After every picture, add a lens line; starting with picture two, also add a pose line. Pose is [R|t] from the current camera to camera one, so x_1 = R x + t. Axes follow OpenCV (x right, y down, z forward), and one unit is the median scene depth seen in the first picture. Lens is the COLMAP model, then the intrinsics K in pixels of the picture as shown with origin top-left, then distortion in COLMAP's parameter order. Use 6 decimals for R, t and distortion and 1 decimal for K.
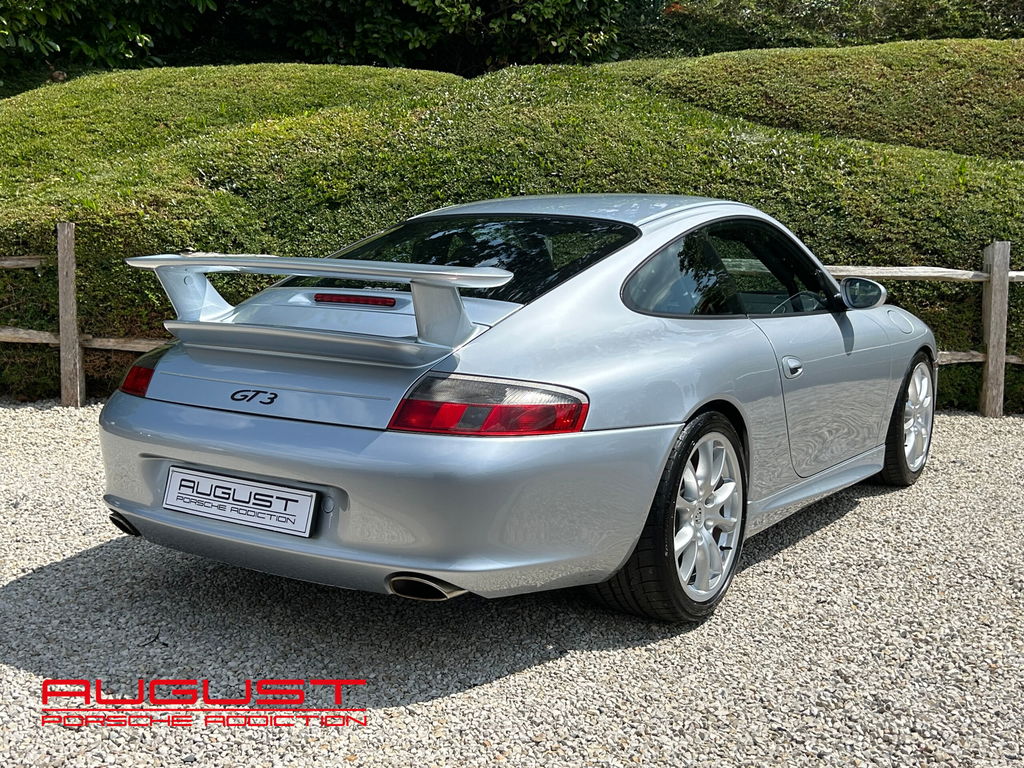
lens RADIAL K [[1191.2, 0, 512.0], [0, 1191.2, 384.0], [0, 0, 1]] dist [0.119654, -0.239703]
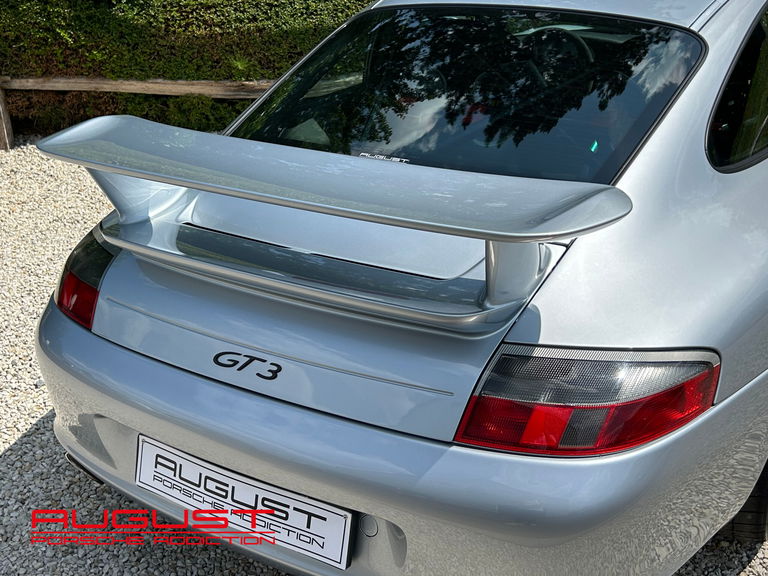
lens RADIAL K [[893.4, 0, 384.0], [0, 893.4, 288.0], [0, 0, 1]] dist [0.119654, -0.239703]
pose [[0.998581, -0.048848, 0.021212, -0.137865], [0.040378, 0.954184, 0.296484, -0.184880], [-0.034722, -0.295207, 0.954802, 0.478783]]
